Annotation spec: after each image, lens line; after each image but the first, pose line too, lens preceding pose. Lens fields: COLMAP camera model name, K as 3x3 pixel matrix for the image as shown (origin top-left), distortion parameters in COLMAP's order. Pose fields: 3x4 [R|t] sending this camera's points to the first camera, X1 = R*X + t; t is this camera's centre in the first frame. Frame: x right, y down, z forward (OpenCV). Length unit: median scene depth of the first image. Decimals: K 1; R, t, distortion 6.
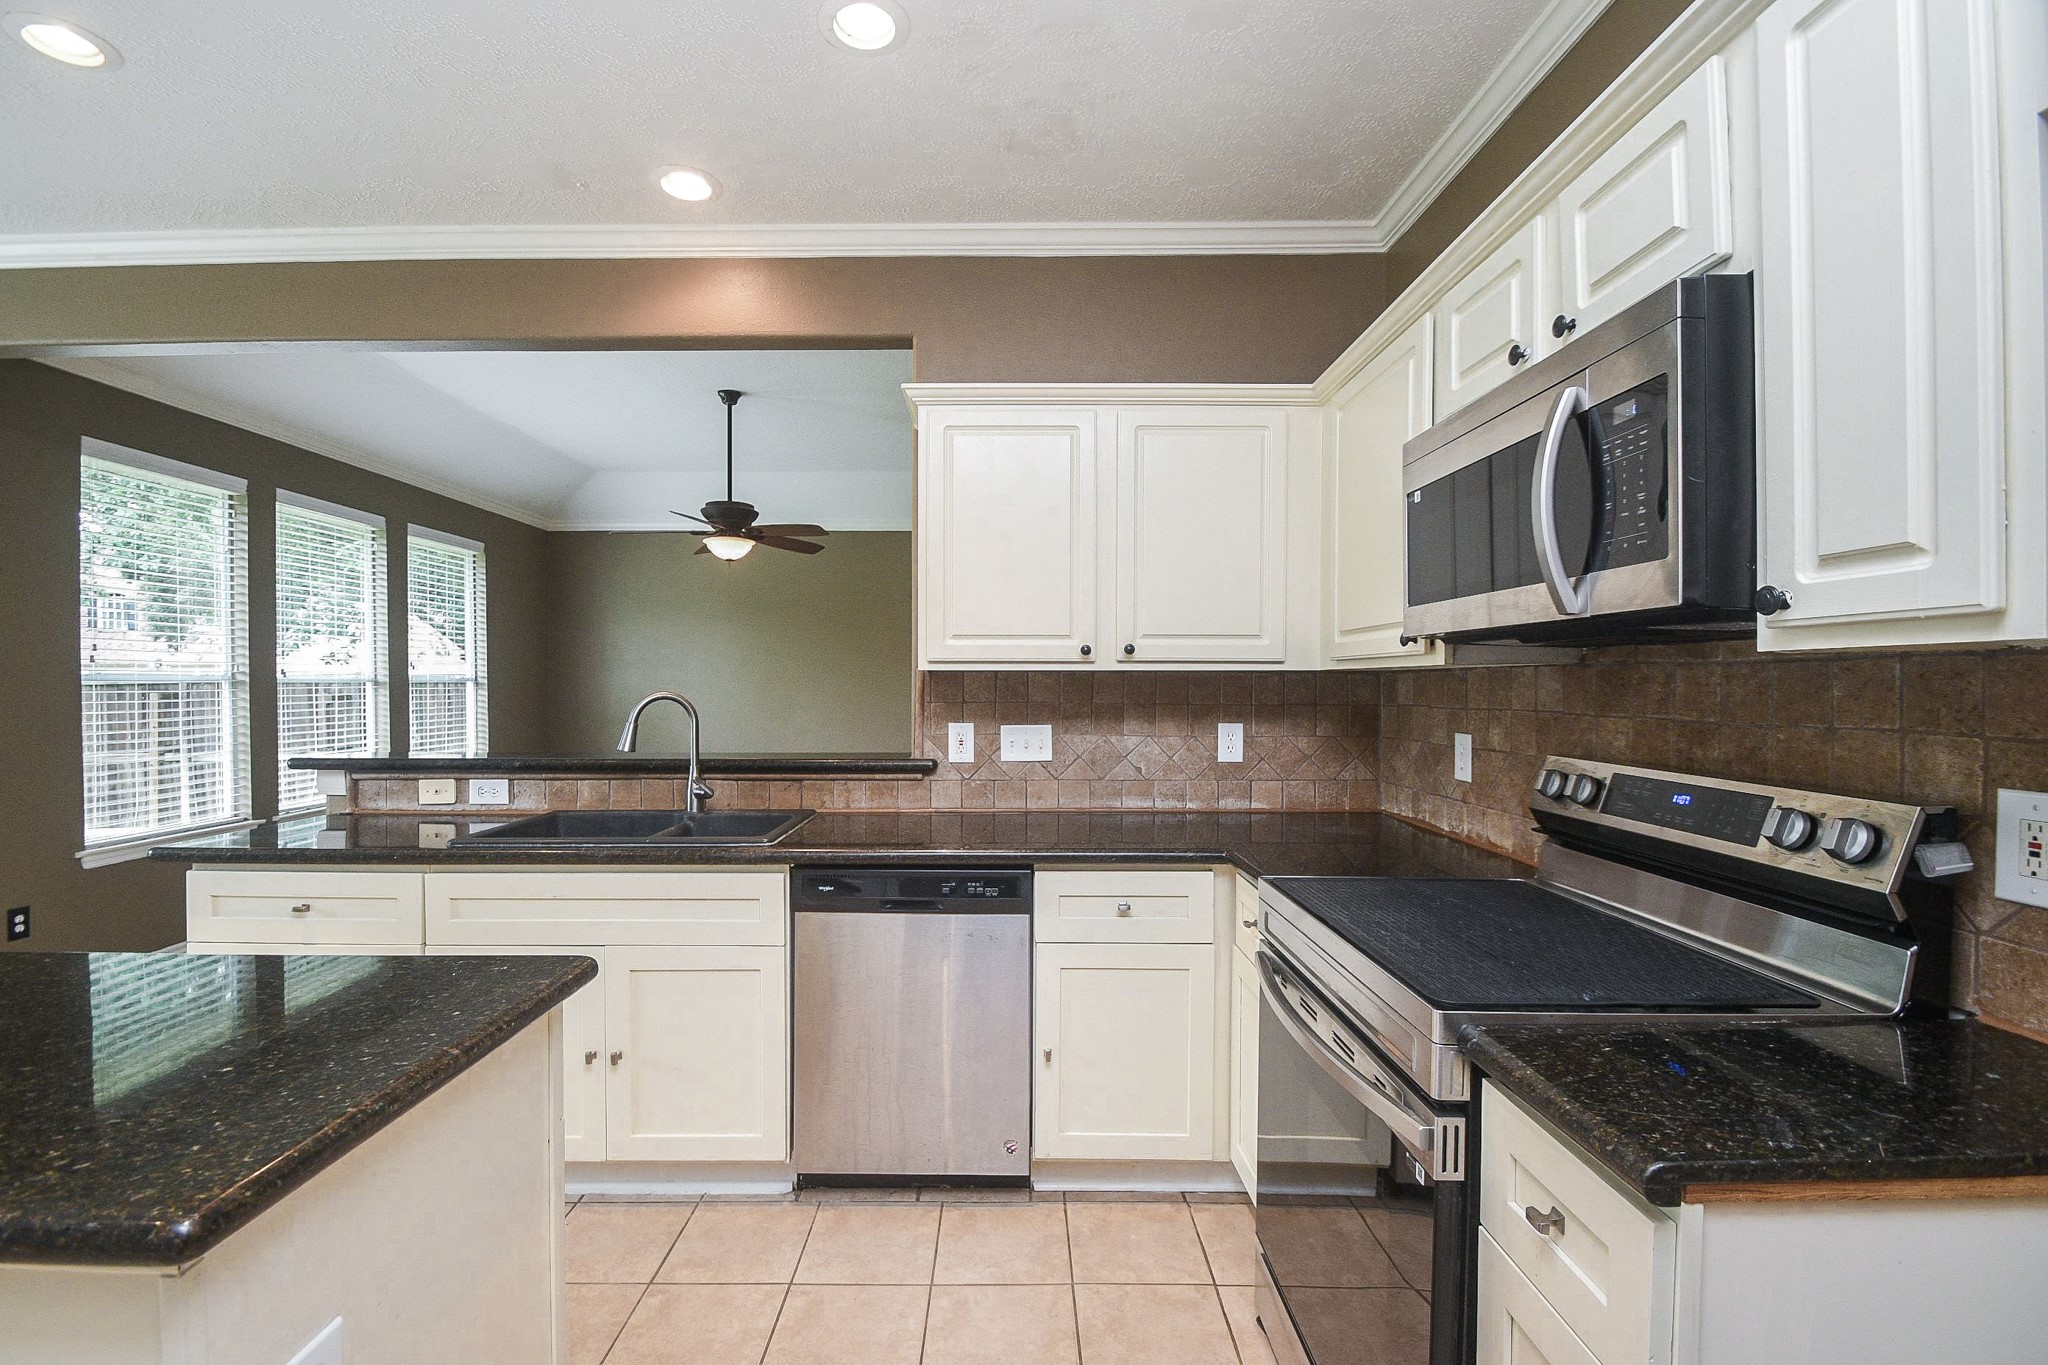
lens RADIAL K [[883.0, 0, 1027.4], [0, 883.0, 687.4], [0, 0, 1]] dist [0.001950, -0.005569]
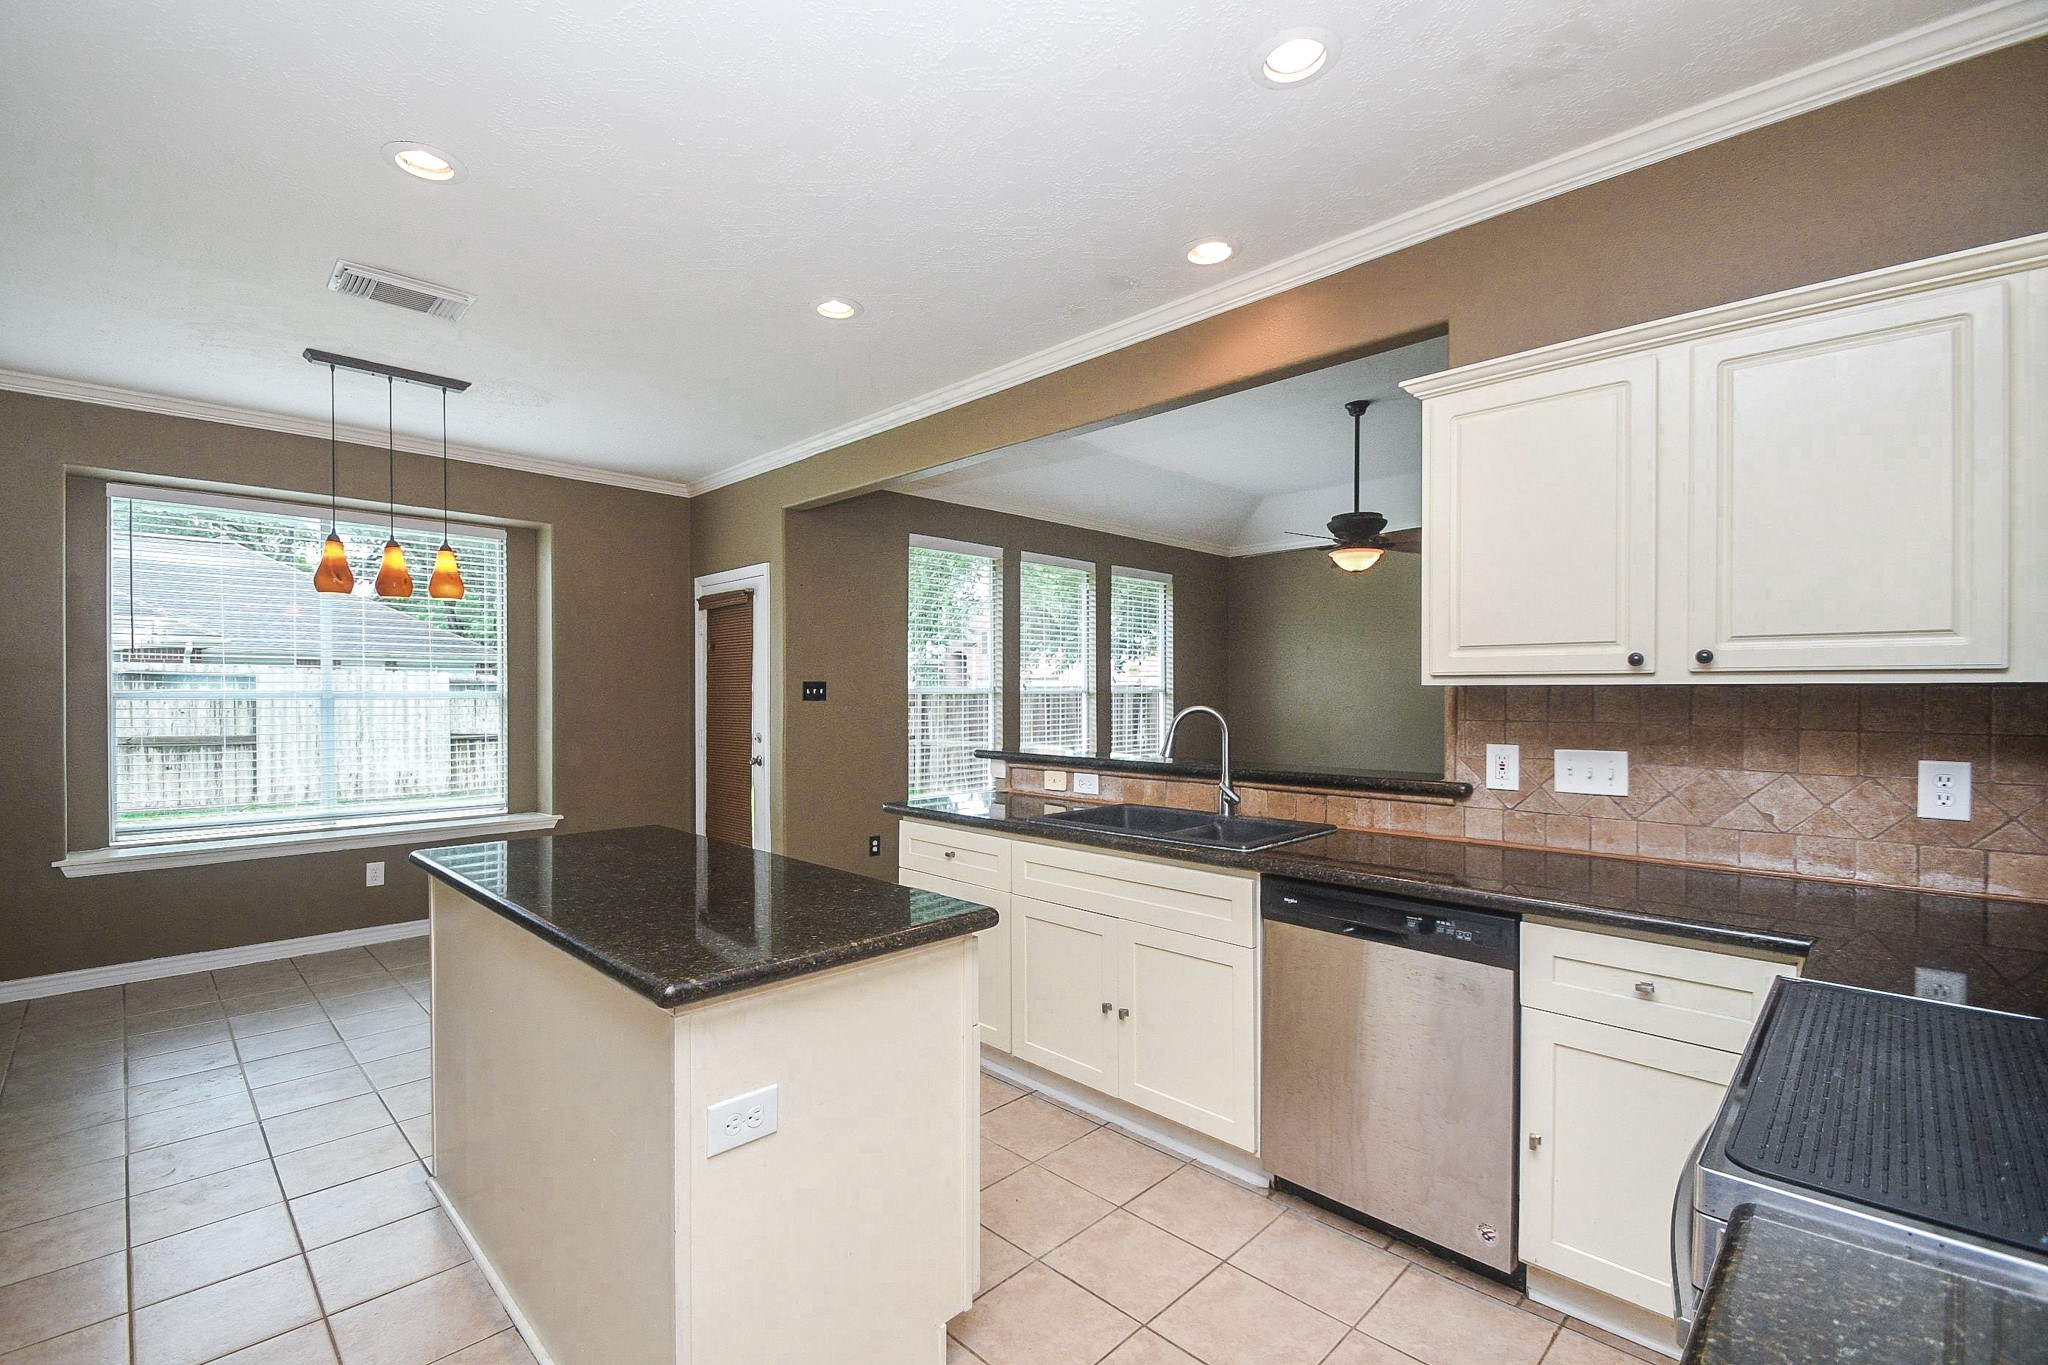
lens RADIAL K [[883.0, 0, 1002.9], [0, 883.0, 686.6], [0, 0, 1]] dist [0.001950, -0.005569]
pose [[0.708874, -0.004558, -0.705320, 0.193604], [-0.003186, 0.999948, -0.009664, -0.007057], [0.705328, 0.009098, 0.708823, 0.028374]]
